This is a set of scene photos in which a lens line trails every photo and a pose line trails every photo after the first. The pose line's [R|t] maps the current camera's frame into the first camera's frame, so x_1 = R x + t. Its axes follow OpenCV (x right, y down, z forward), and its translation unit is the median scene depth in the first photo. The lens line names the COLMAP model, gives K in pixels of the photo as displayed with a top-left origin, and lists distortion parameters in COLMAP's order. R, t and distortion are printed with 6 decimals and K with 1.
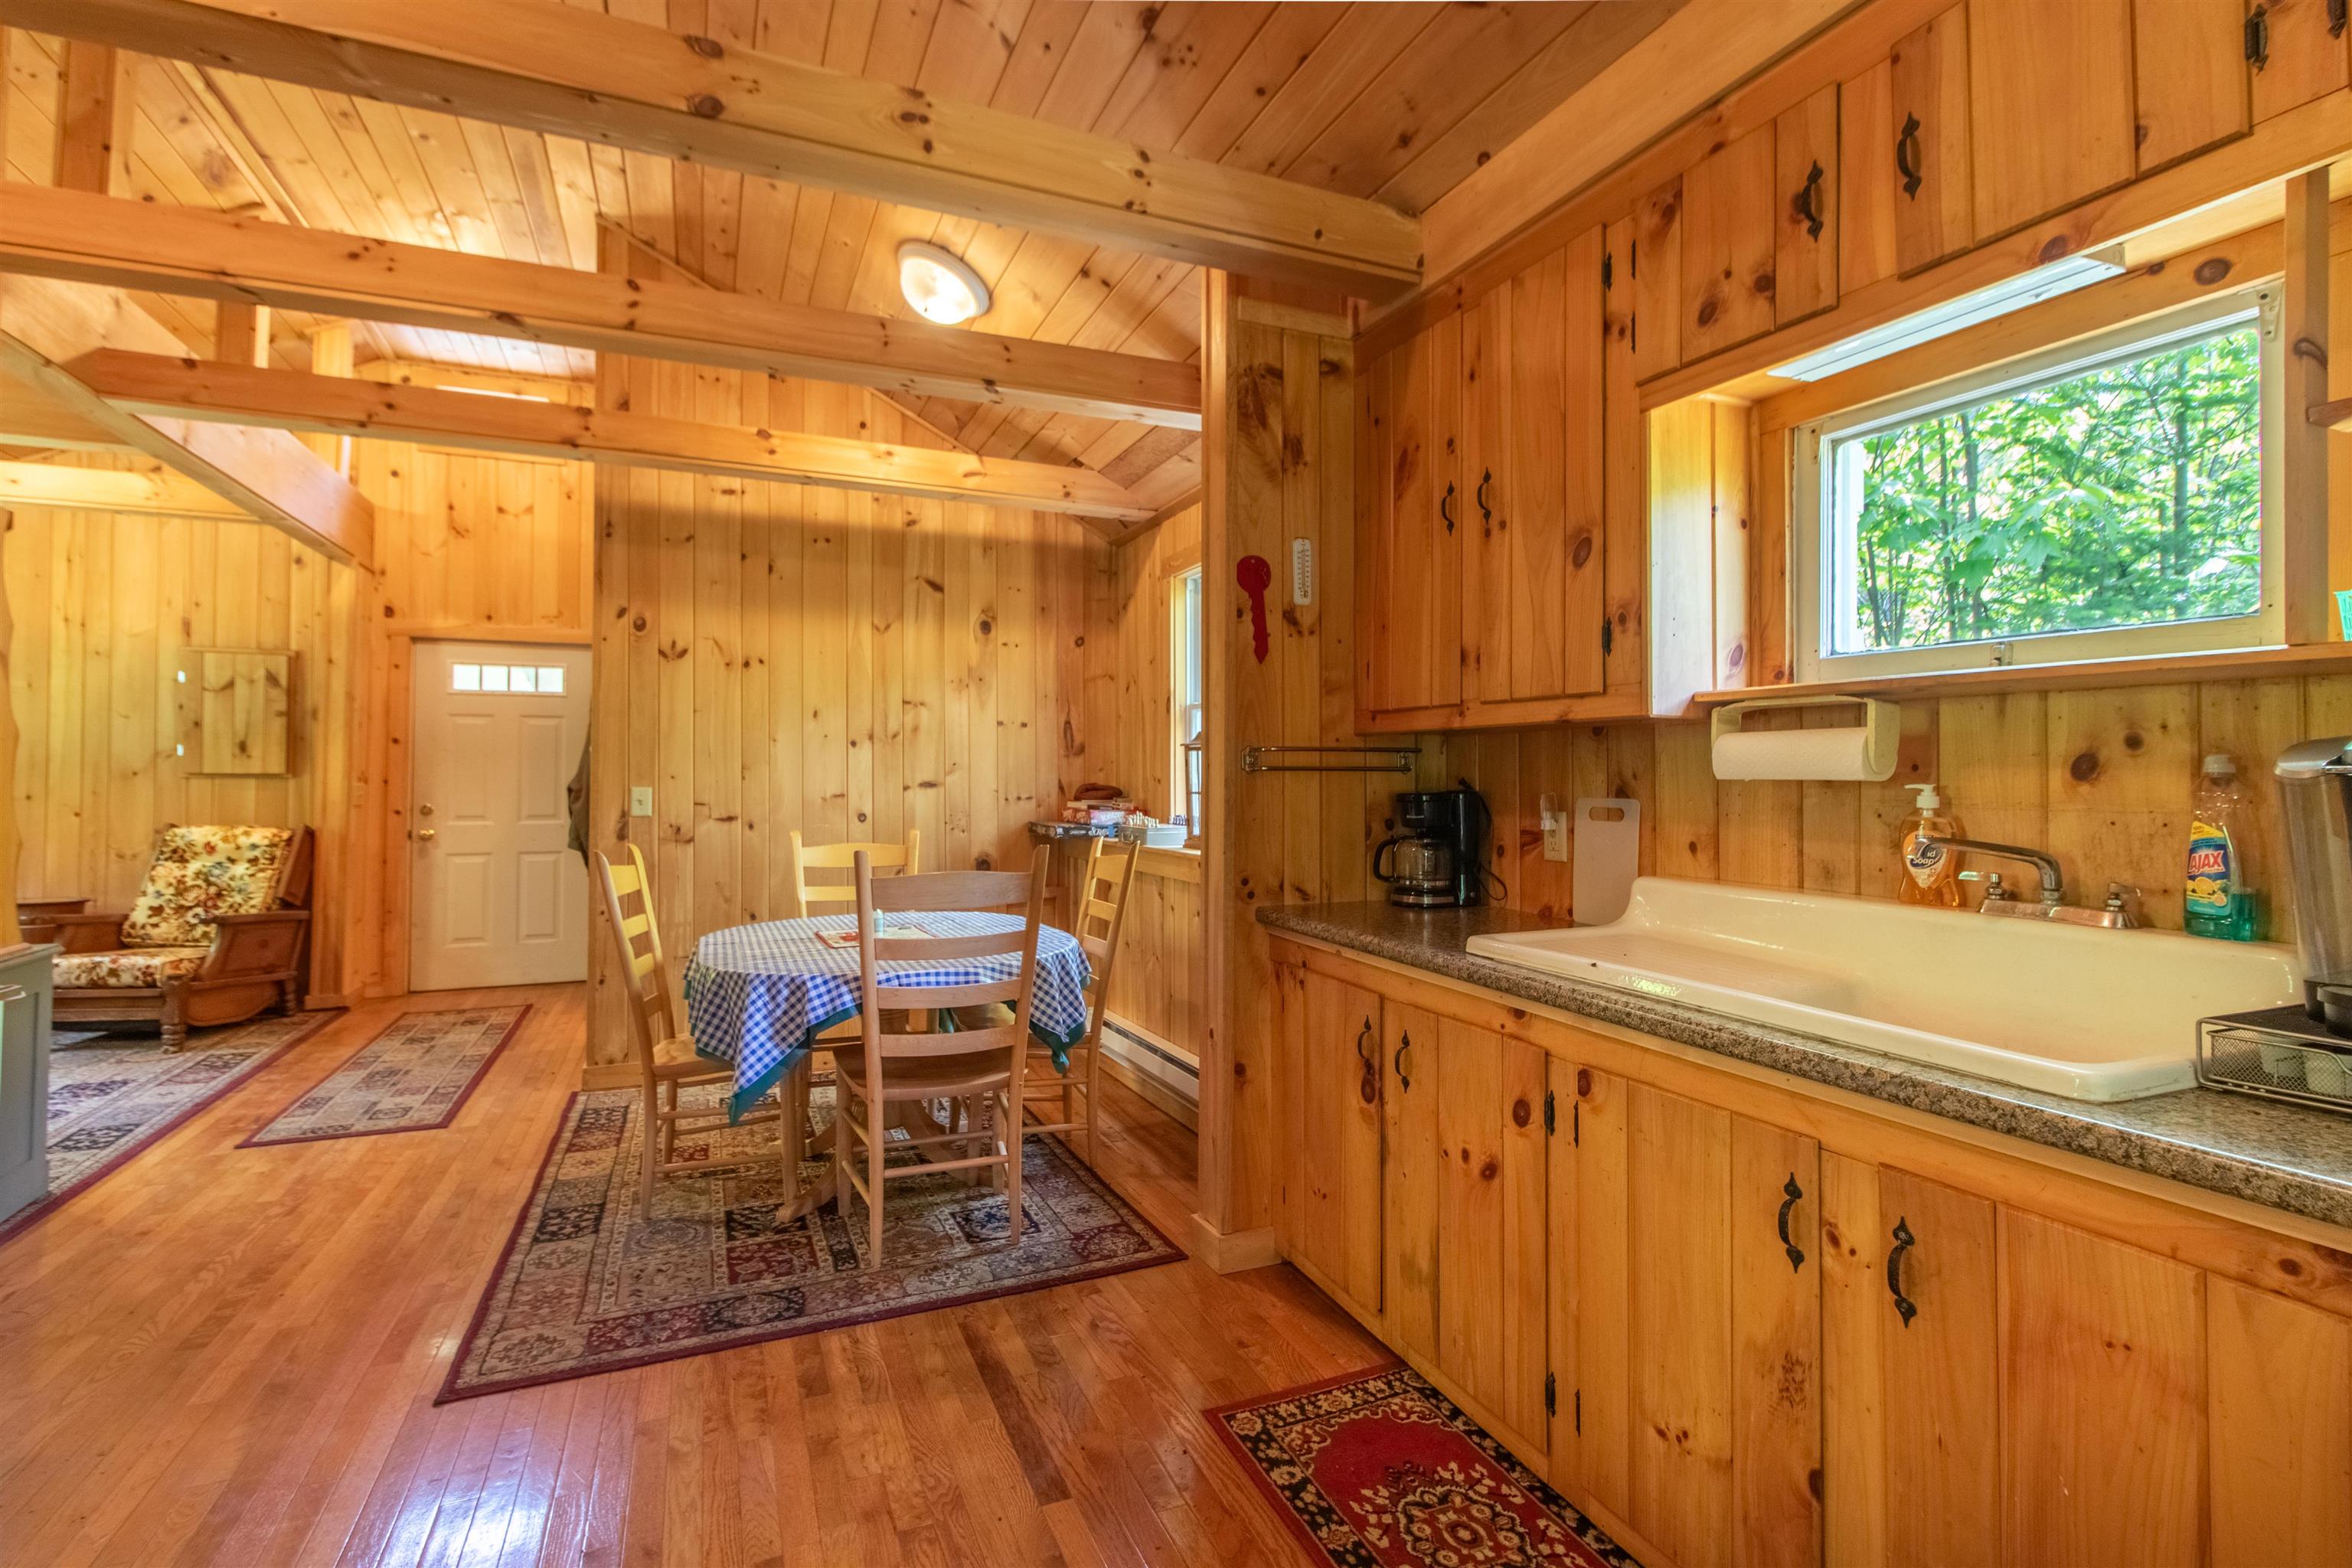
lens RADIAL K [[1021.6, 0, 1122.1], [0, 1021.6, 754.7], [0, 0, 1]] dist [0.000425, 0.000666]
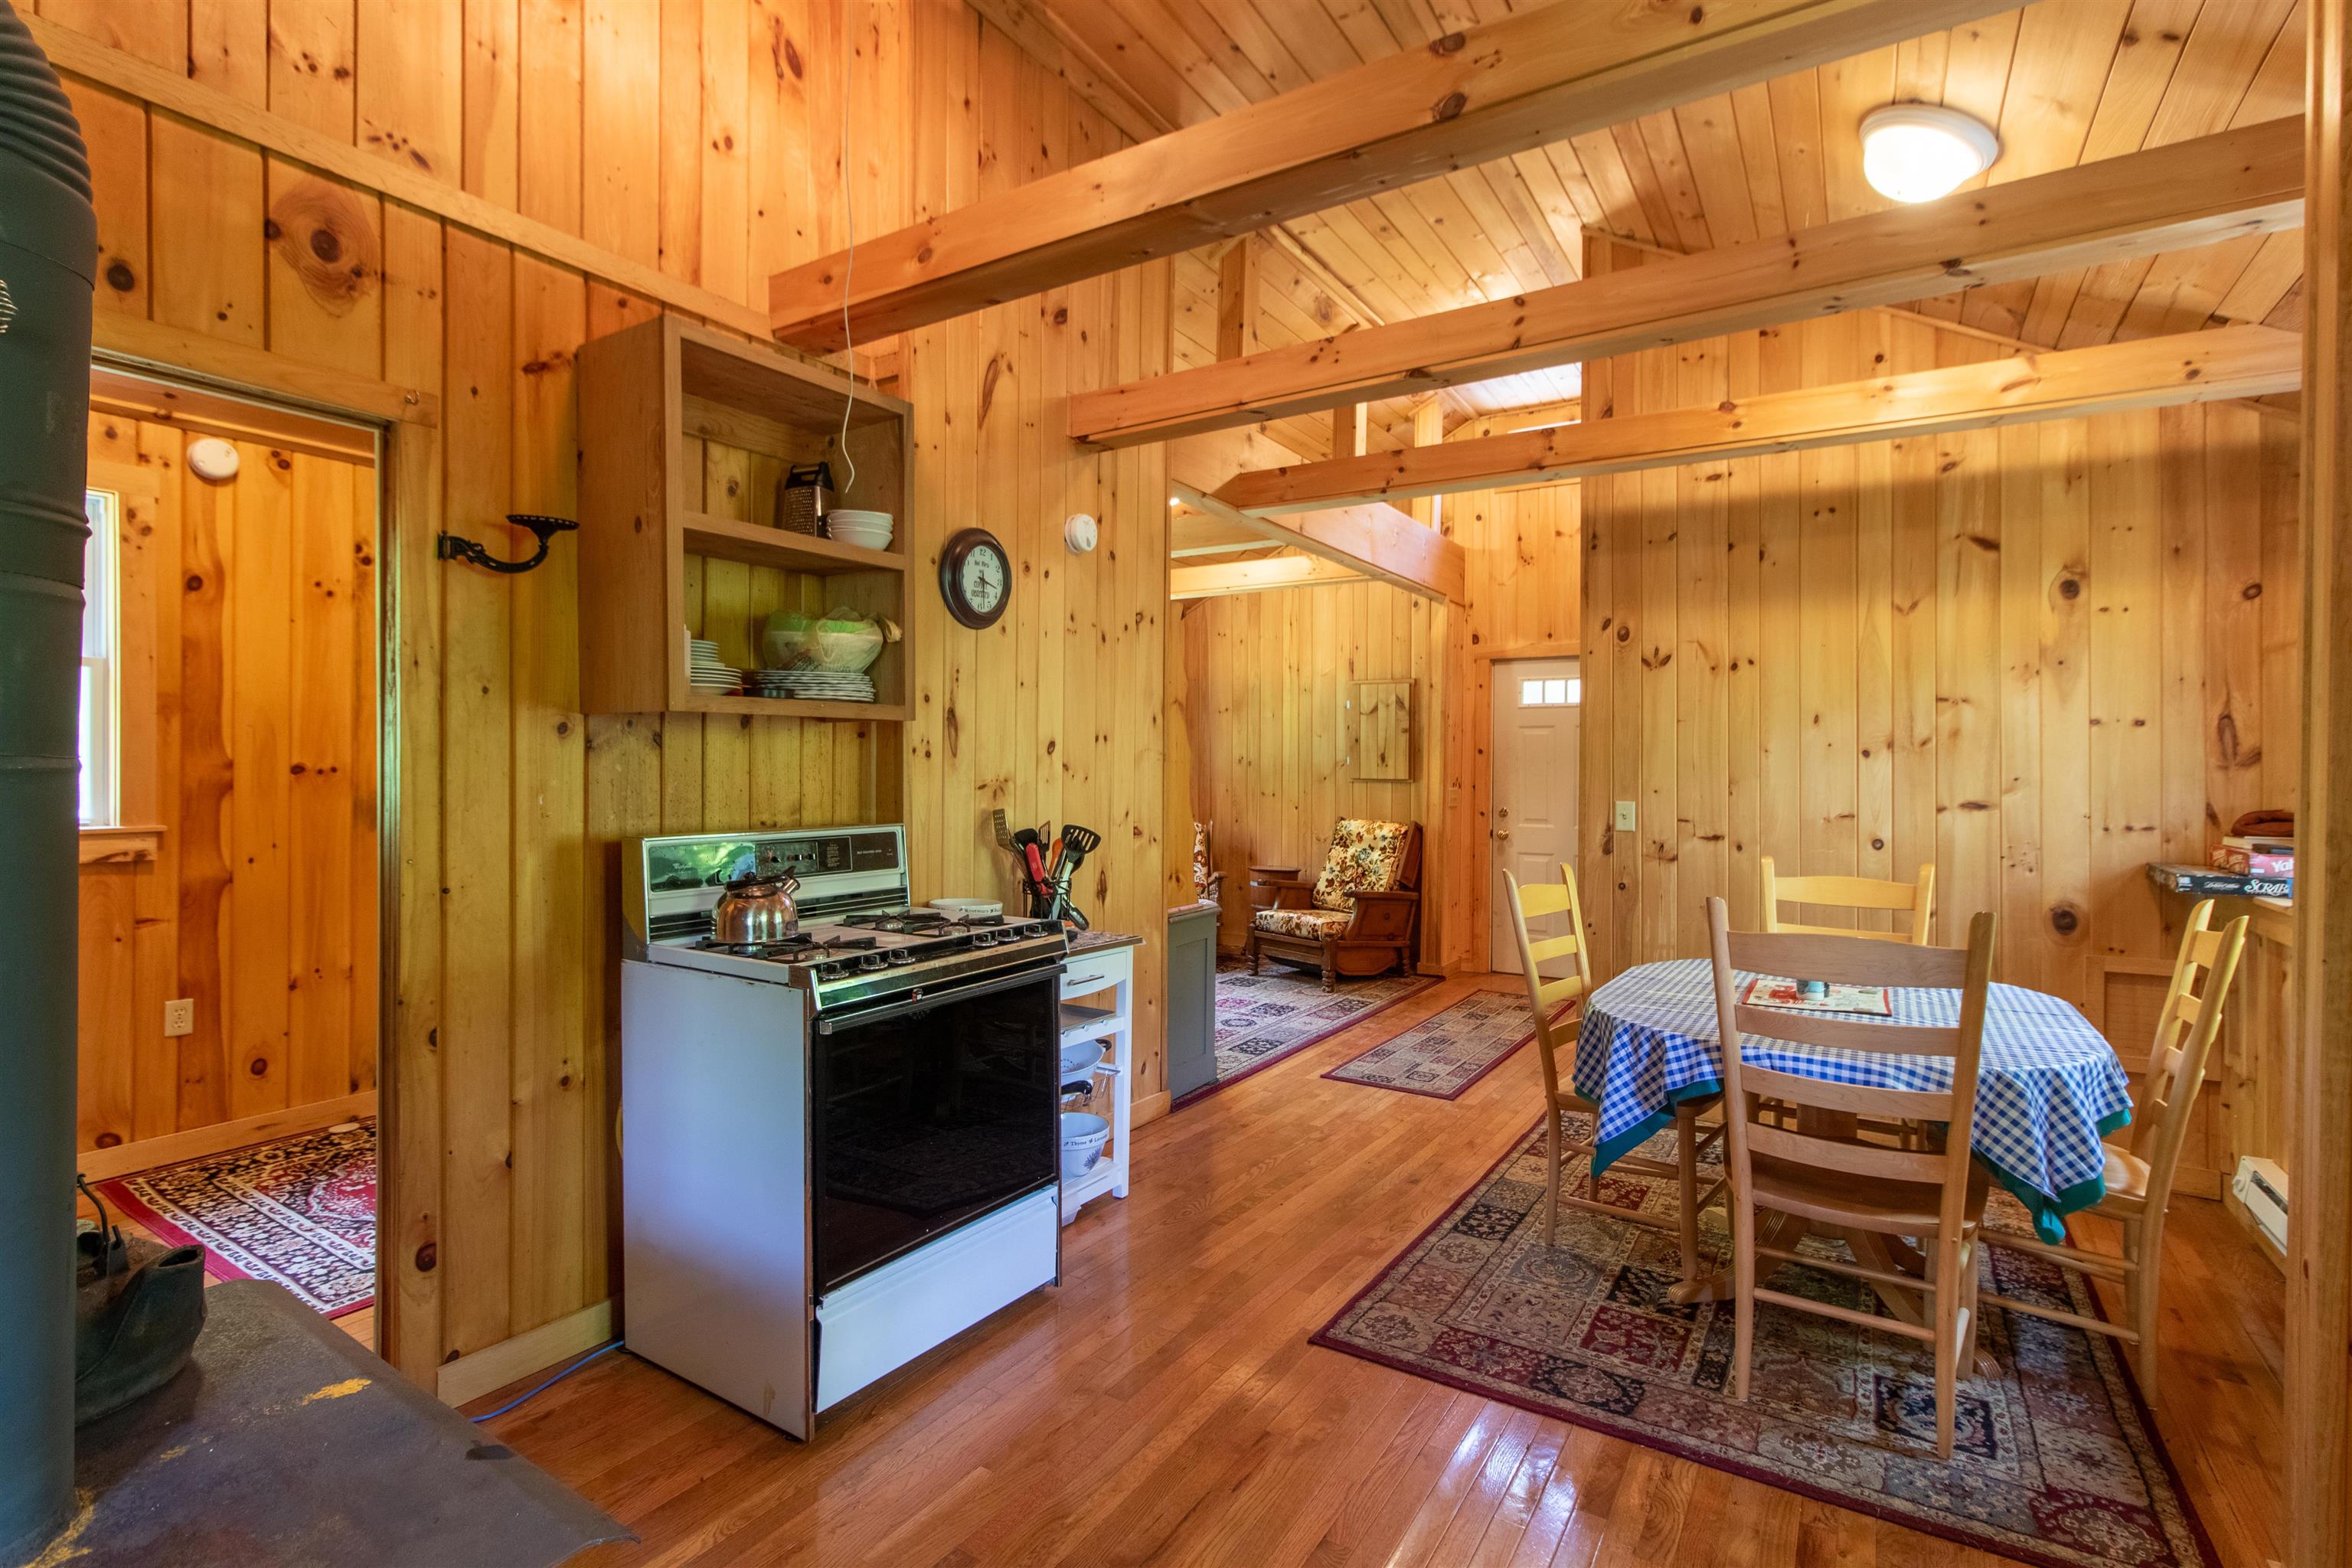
lens RADIAL K [[1066.7, 0, 1279.1], [0, 1066.7, 774.7], [0, 0, 1]] dist [0.002033, 0.000423]
pose [[0.628812, 0.006006, -0.777534, 0.117439], [0.010723, 0.999808, 0.016395, -0.014128], [0.777484, -0.018647, 0.628627, 0.106057]]
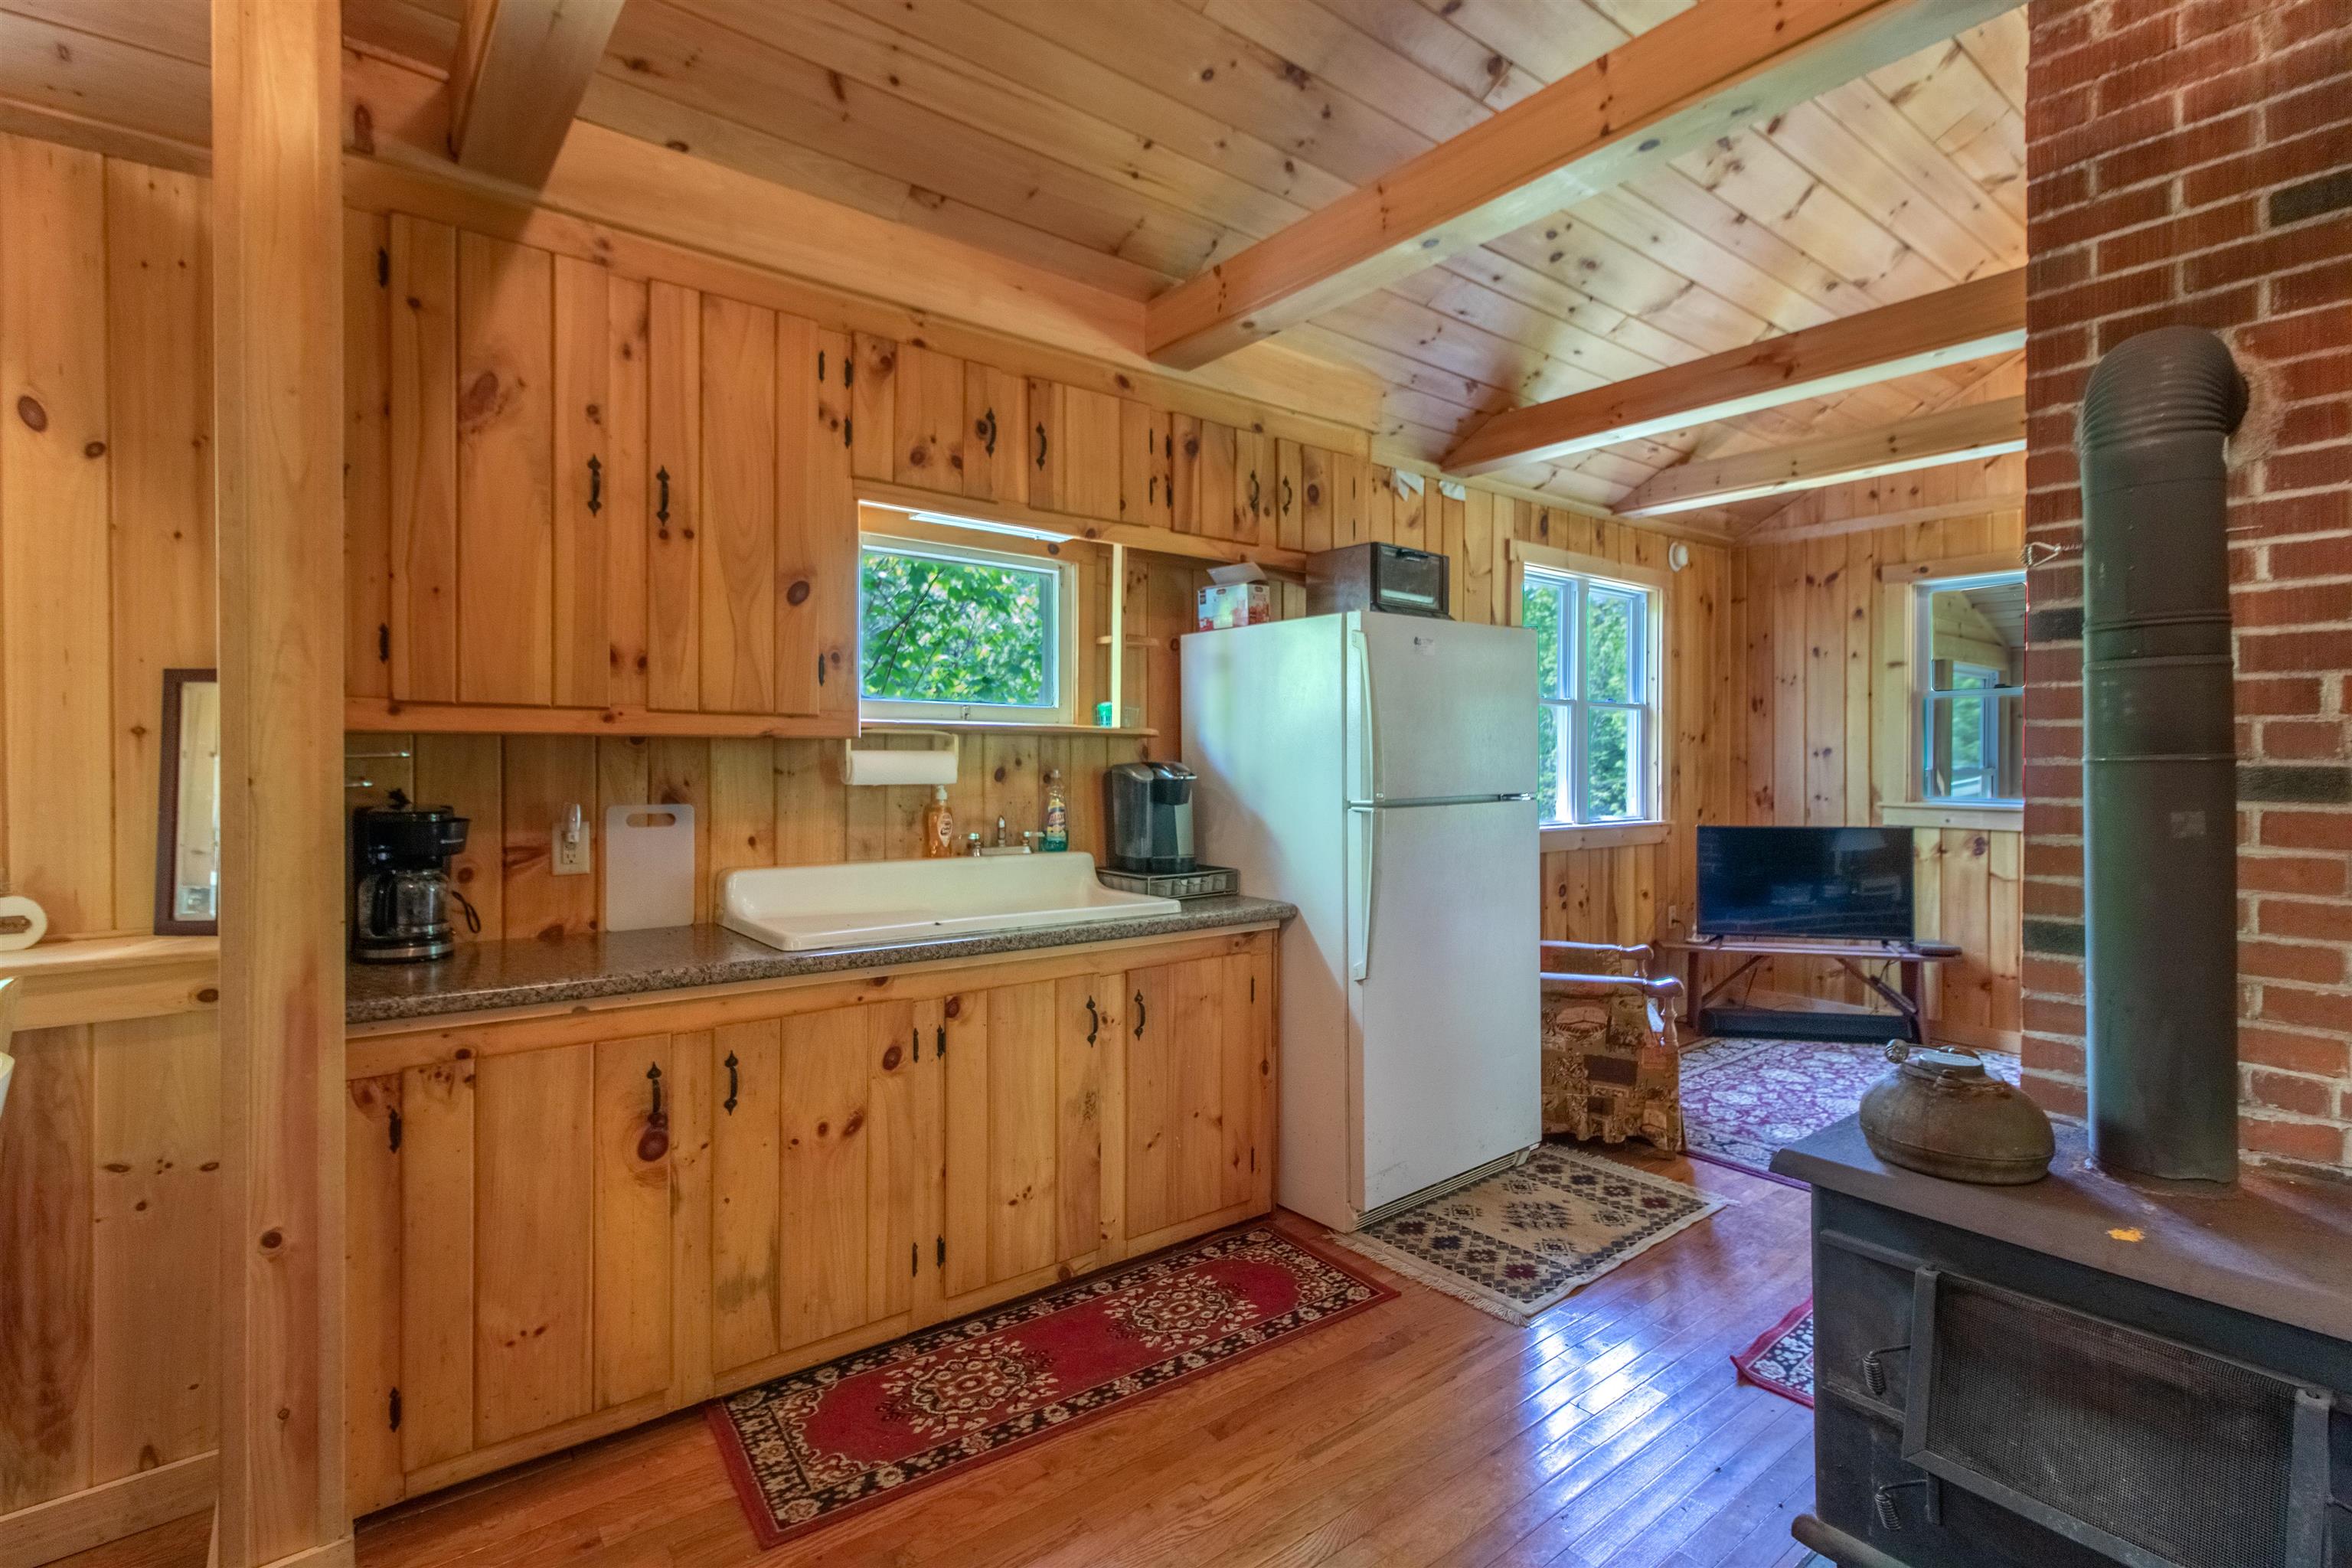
lens RADIAL K [[1109.7, 0, 1190.5], [0, 1109.7, 758.5], [0, 0, 1]] dist [0.002433, 0.000780]
pose [[-0.313350, -0.004036, 0.949629, -0.411338], [-0.018033, 0.999836, -0.001701, -0.006952], [-0.949467, -0.017658, -0.313371, 0.444896]]
